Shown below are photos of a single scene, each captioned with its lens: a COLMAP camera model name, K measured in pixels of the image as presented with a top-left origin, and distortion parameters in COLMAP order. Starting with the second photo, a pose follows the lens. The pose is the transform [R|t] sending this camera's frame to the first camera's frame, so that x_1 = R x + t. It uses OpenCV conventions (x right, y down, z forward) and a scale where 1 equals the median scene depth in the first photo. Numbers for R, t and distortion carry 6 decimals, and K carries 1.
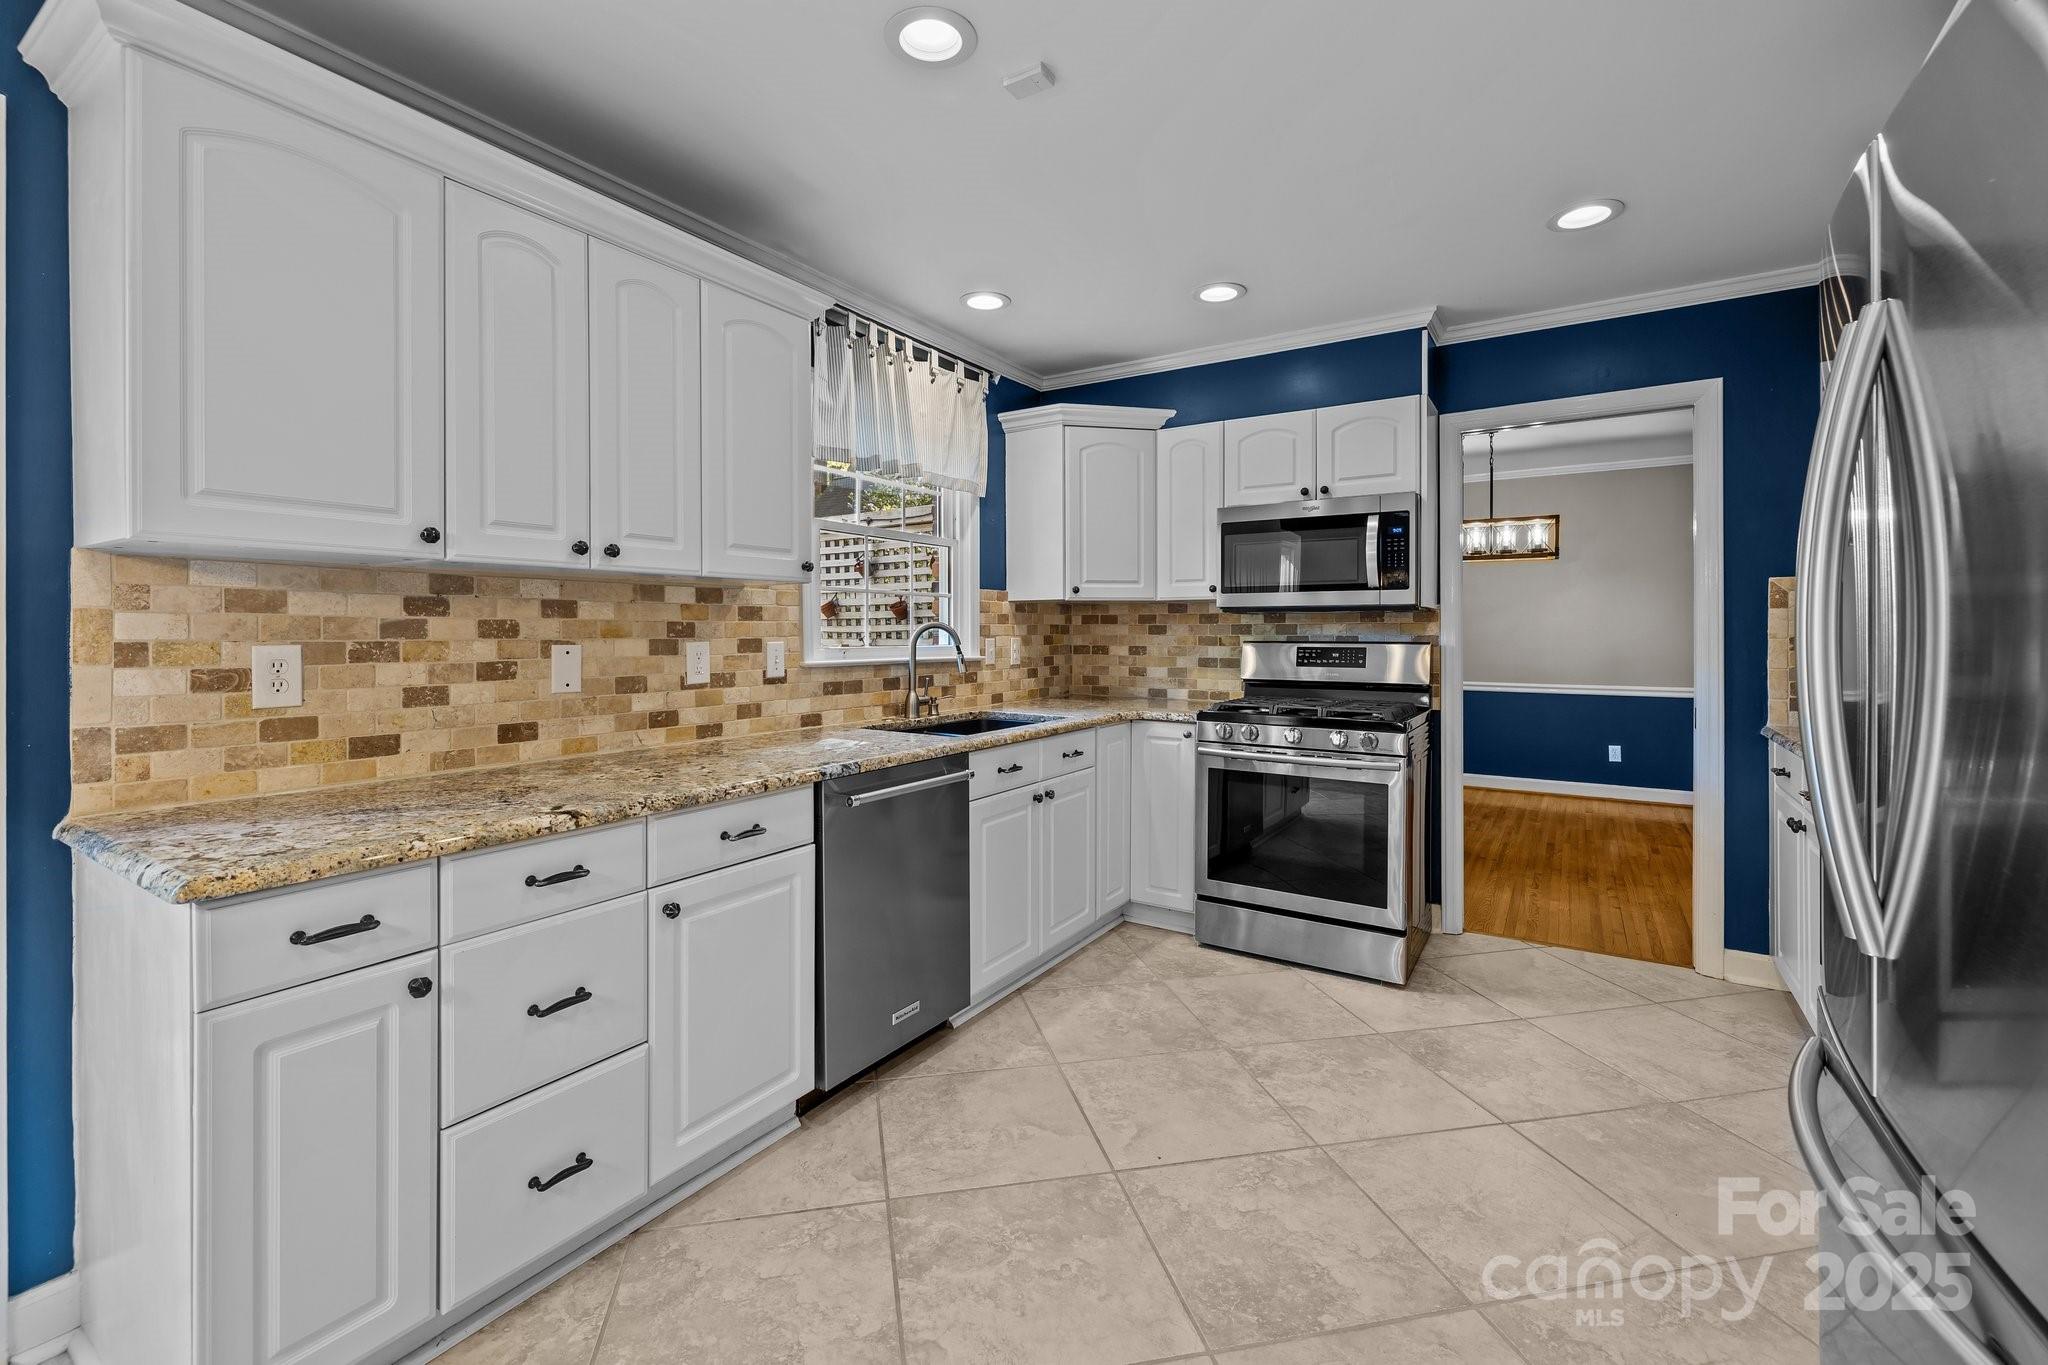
lens RADIAL K [[878.5, 0, 996.7], [0, 878.5, 638.8], [0, 0, 1]] dist [-0.003721, 0.000413]
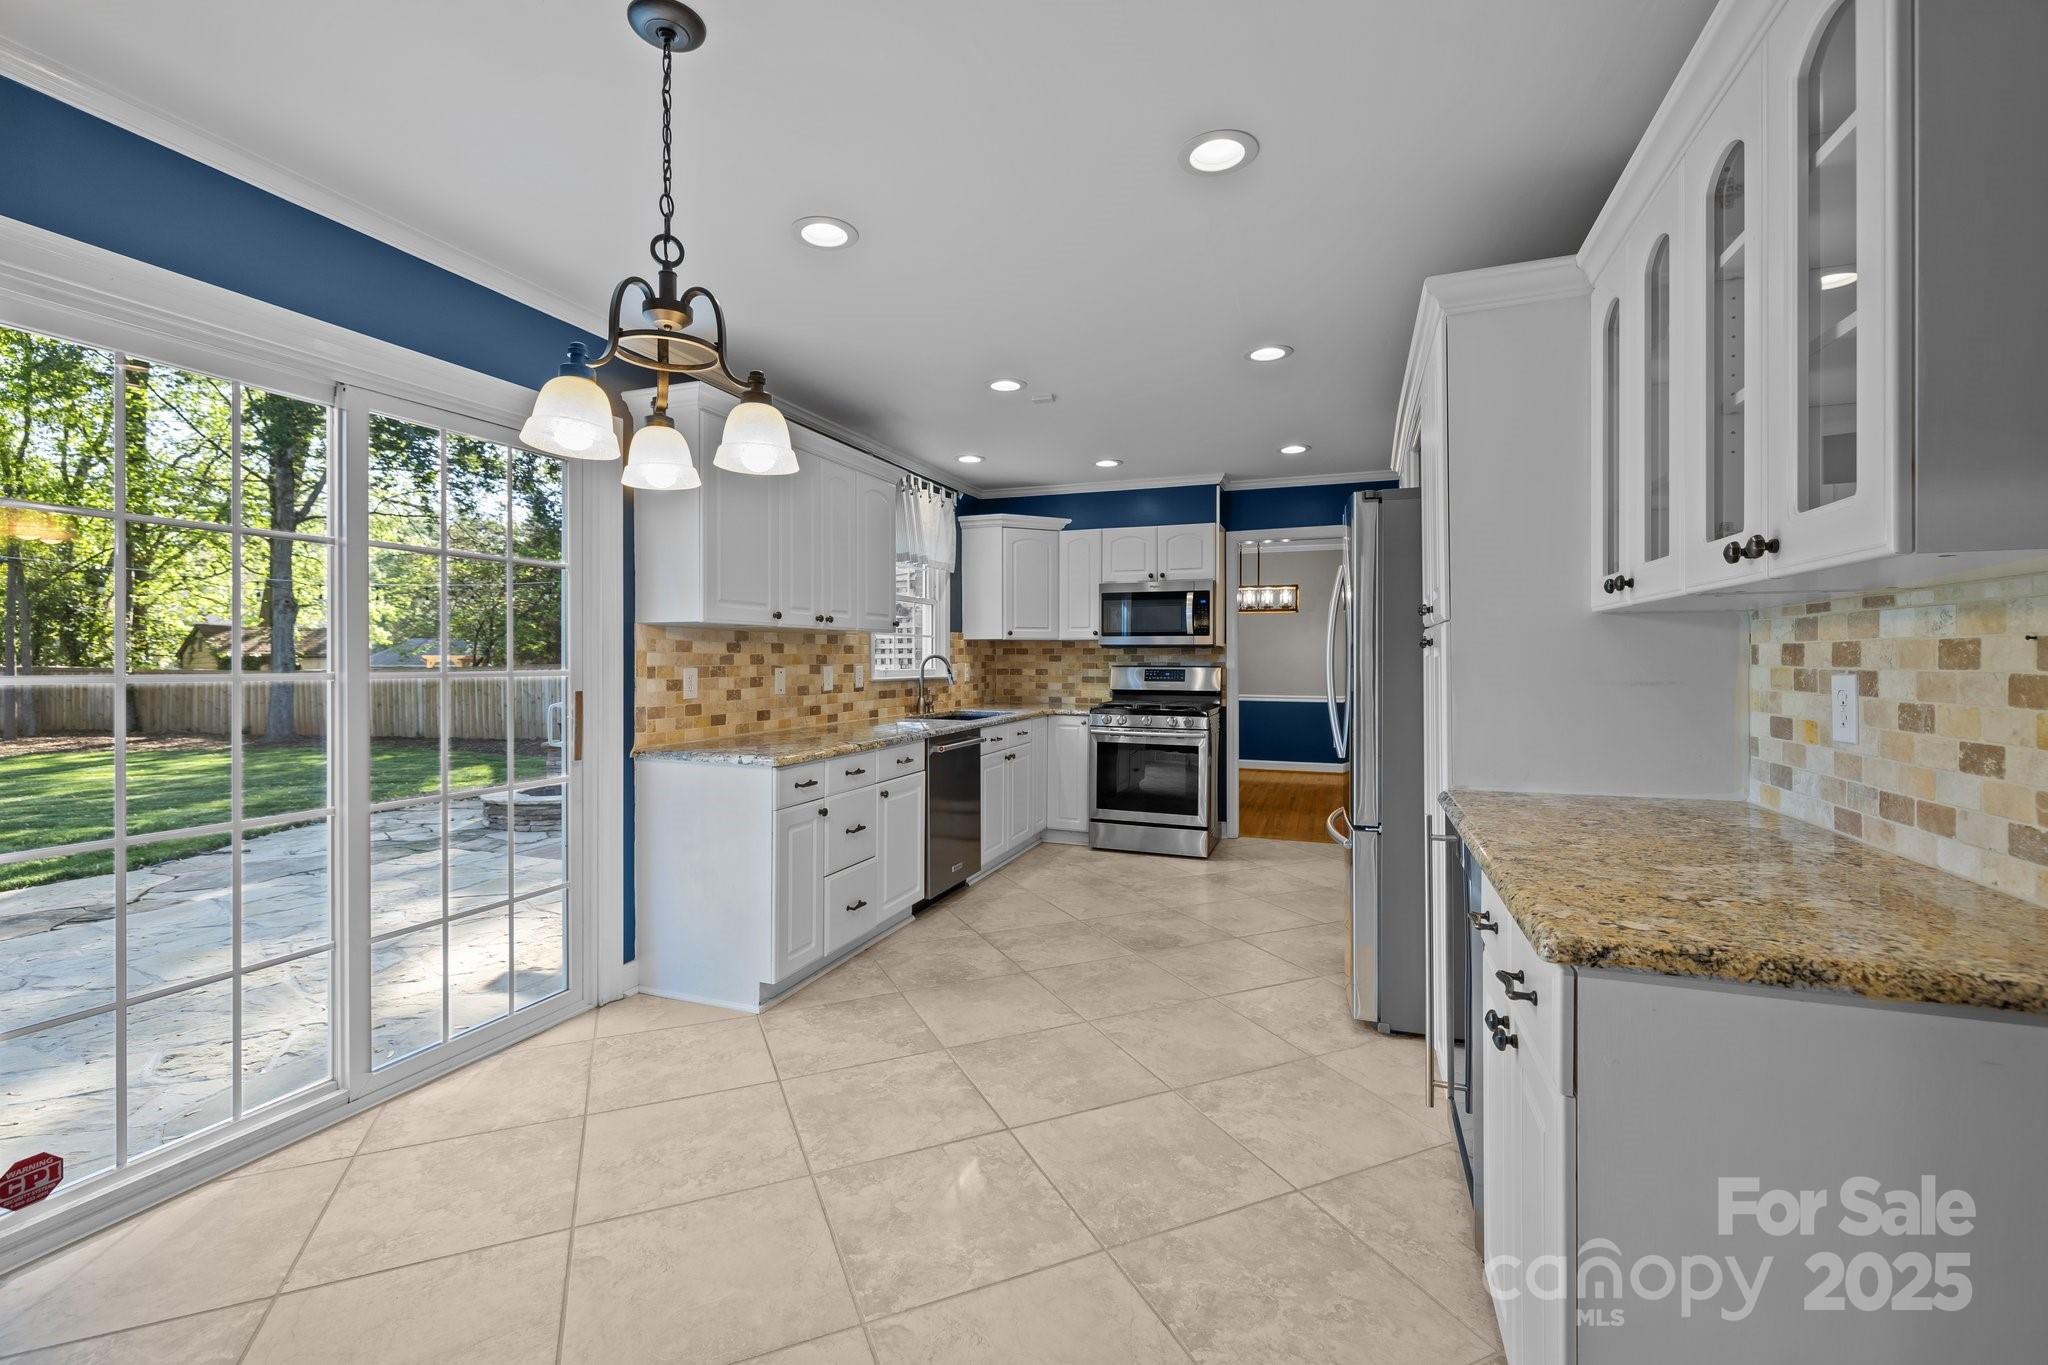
lens RADIAL K [[878.5, 0, 1000.5], [0, 878.5, 666.4], [0, 0, 1]] dist [-0.003721, 0.000413]
pose [[0.977849, -0.000756, 0.209313, -0.333495], [0.000083, 0.999995, 0.003226, -0.001709], [-0.209314, -0.003137, 0.977843, -0.686109]]
